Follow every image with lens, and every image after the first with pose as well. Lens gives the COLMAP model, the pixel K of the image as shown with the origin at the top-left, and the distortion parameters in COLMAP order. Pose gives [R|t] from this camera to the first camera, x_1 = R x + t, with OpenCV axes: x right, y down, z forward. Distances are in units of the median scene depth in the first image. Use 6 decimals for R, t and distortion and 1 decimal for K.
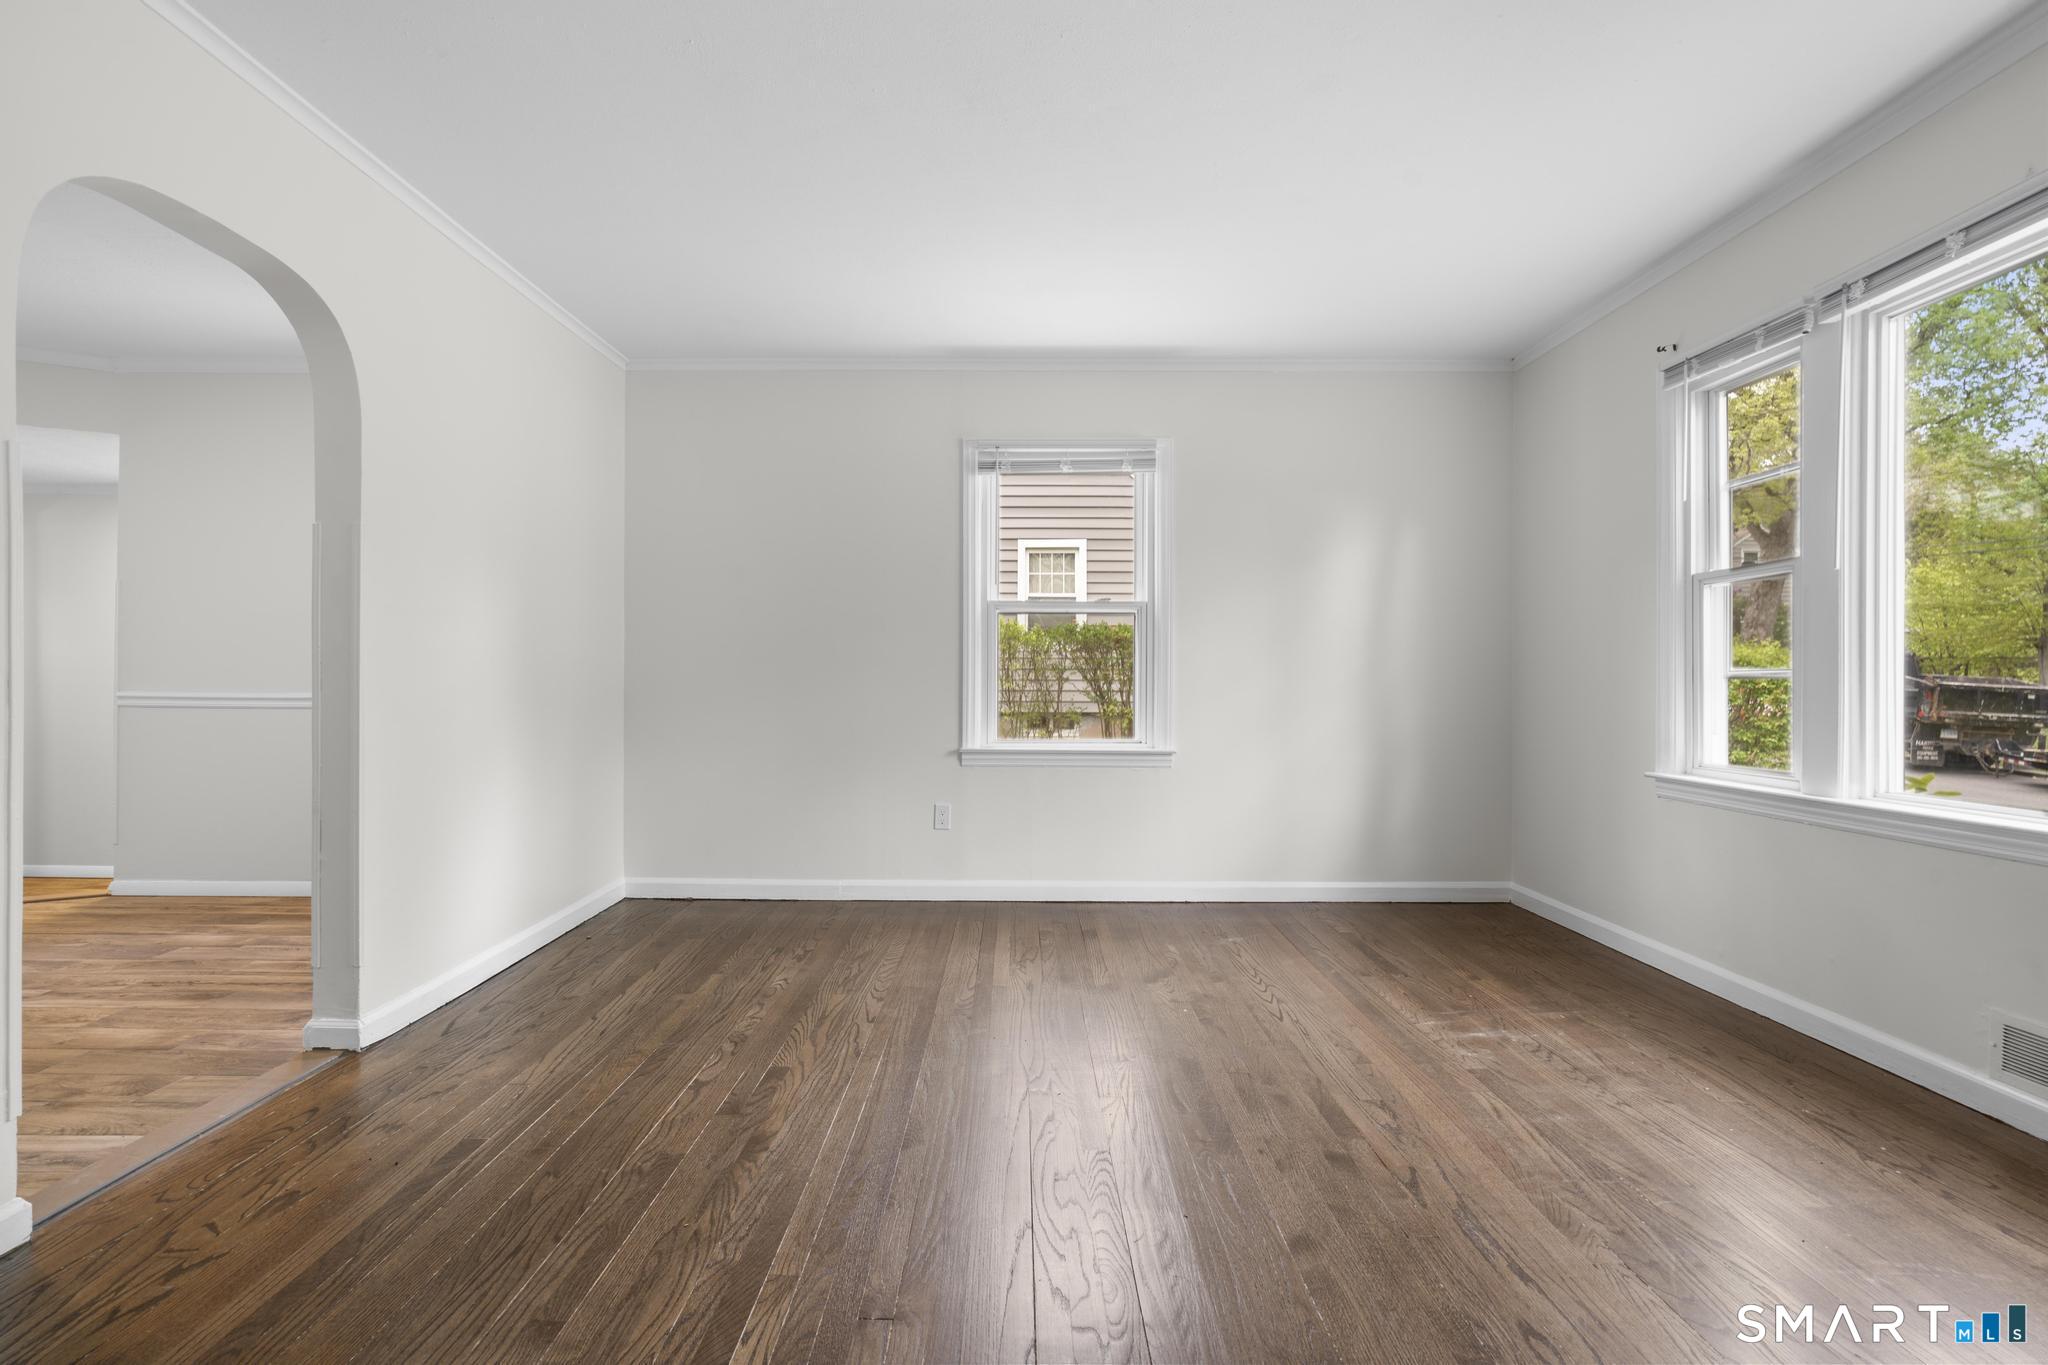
lens RADIAL K [[922.5, 0, 1018.0], [0, 922.5, 680.1], [0, 0, 1]] dist [-0.003486, 0.000548]
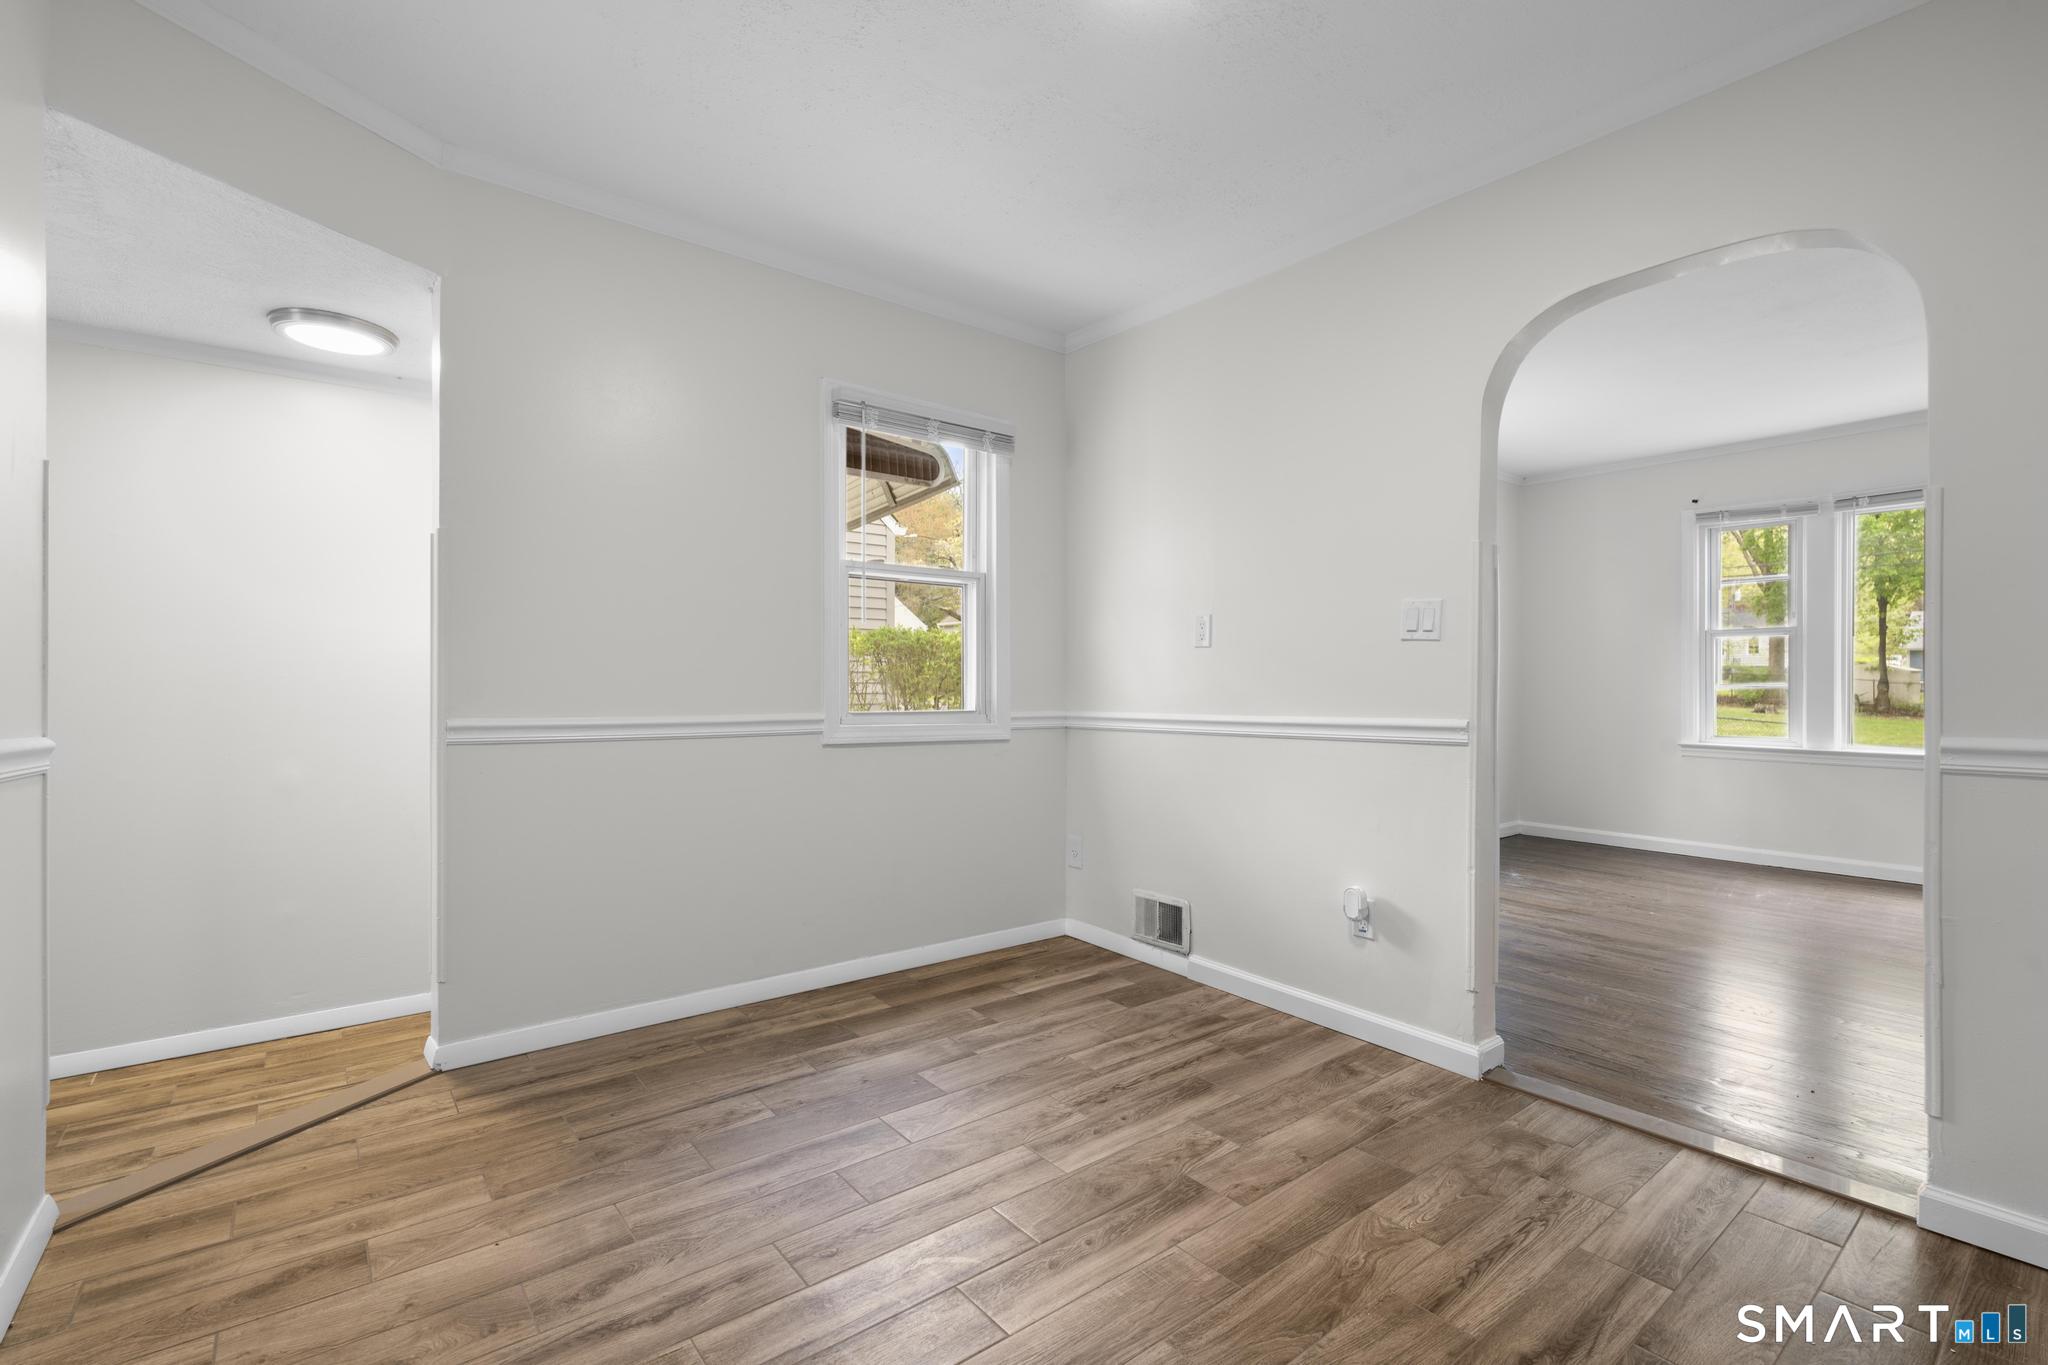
lens RADIAL K [[922.5, 0, 978.5], [0, 922.5, 676.8], [0, 0, 1]] dist [-0.003486, 0.000548]
pose [[0.786476, 0.002934, 0.617614, -1.483280], [0.001293, 0.999979, -0.006397, -0.013551], [-0.617619, 0.005830, 0.786456, 0.461476]]
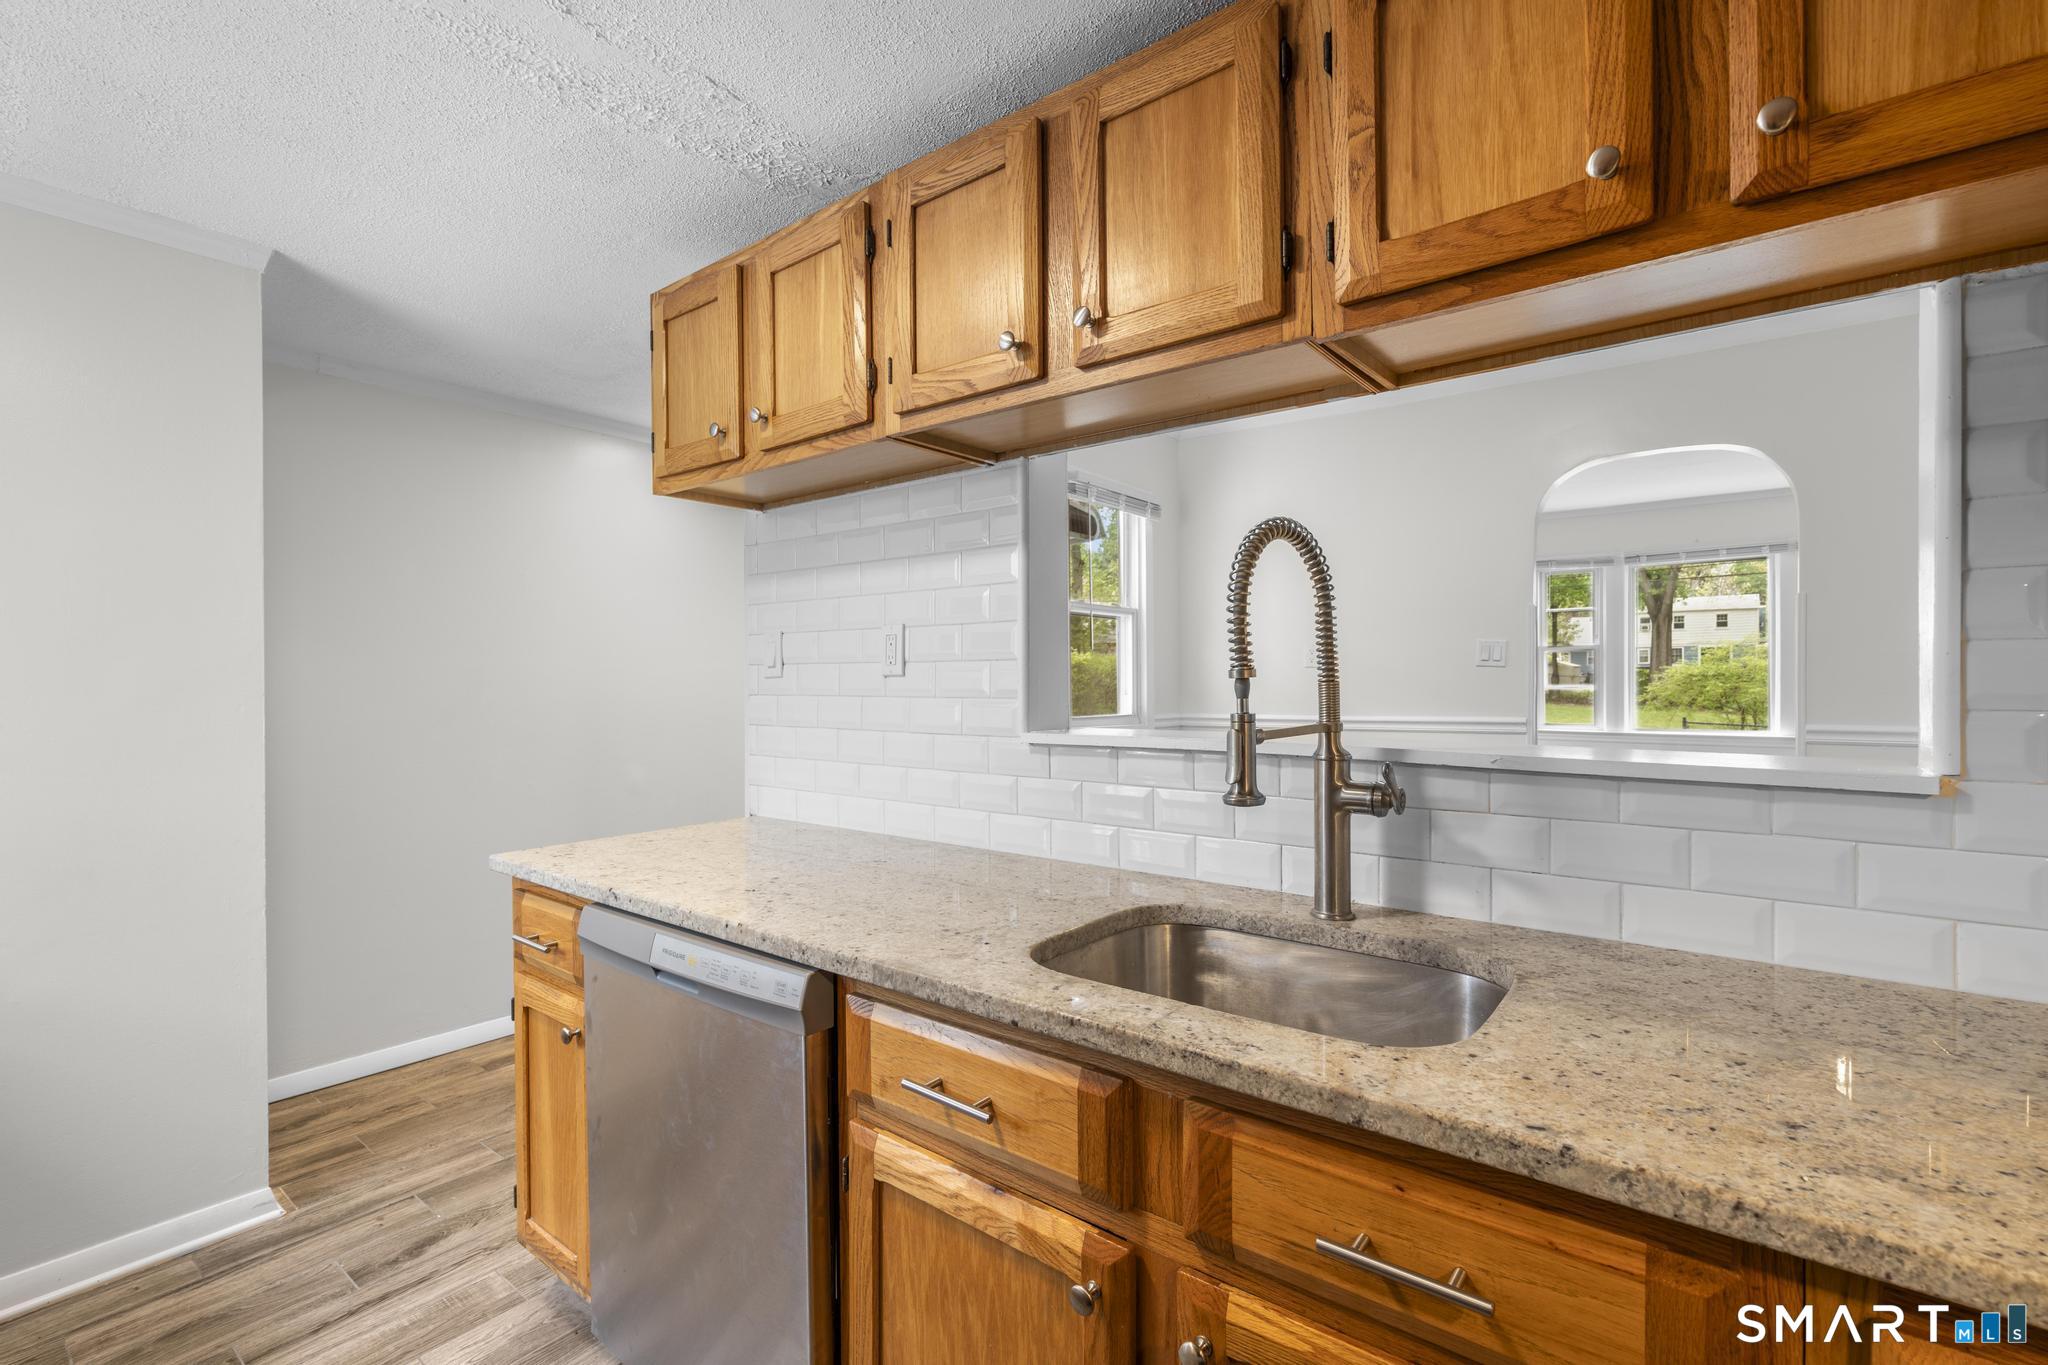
lens RADIAL K [[922.5, 0, 1011.5], [0, 922.5, 684.3], [0, 0, 1]] dist [-0.003486, 0.000548]
pose [[0.616265, -0.007215, 0.787506, -2.045094], [0.004990, 0.999974, 0.005256, -0.035296], [-0.787523, 0.000691, 0.616285, 0.591660]]
